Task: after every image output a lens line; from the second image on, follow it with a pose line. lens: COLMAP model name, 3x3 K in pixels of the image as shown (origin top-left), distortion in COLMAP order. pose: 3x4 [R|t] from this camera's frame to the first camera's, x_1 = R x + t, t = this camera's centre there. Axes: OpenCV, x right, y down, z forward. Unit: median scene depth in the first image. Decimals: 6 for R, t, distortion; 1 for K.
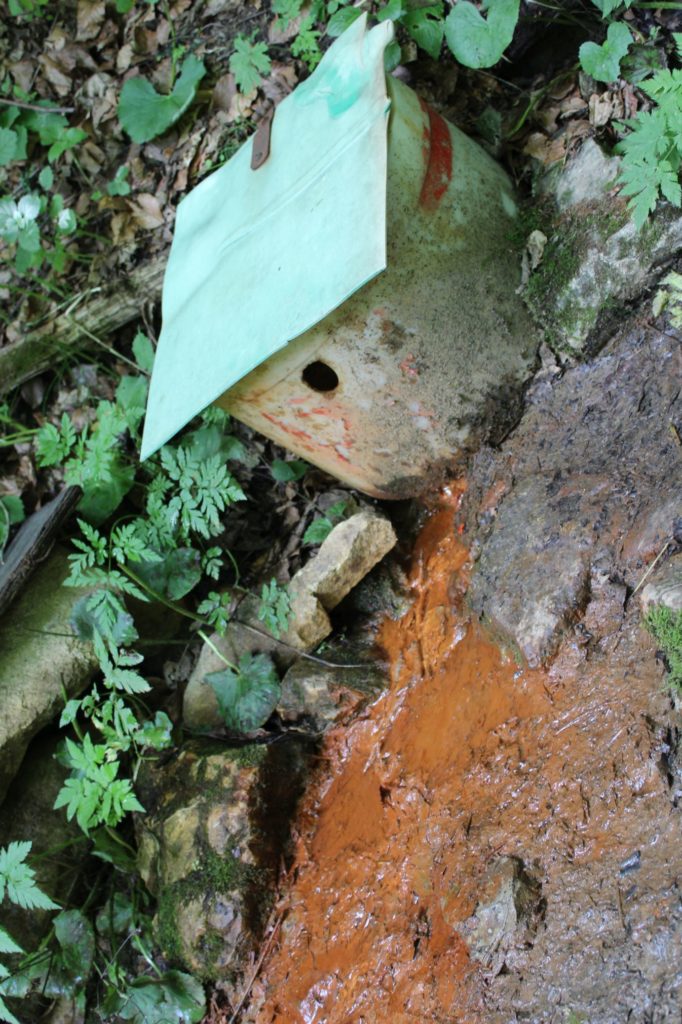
lens RADIAL K [[1160.2, 0, 336.2], [0, 1160.2, 508.9], [0, 0, 1]] dist [-0.056086, 0.000000]
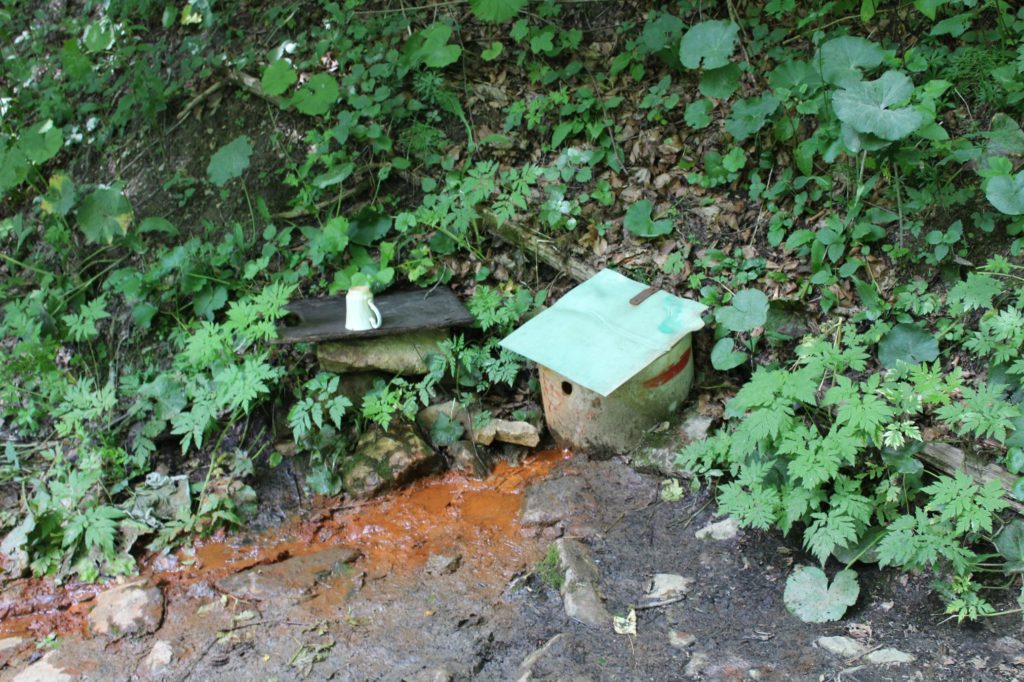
lens RADIAL K [[1160.2, 0, 510.7], [0, 1160.2, 344.5], [0, 0, 1]] dist [-0.056086, 0.000000]
pose [[0.587800, 0.808991, 0.004890, -0.160253], [-0.805250, 0.584478, 0.099793, -0.297218], [0.077873, -0.062596, 0.994996, -1.379147]]
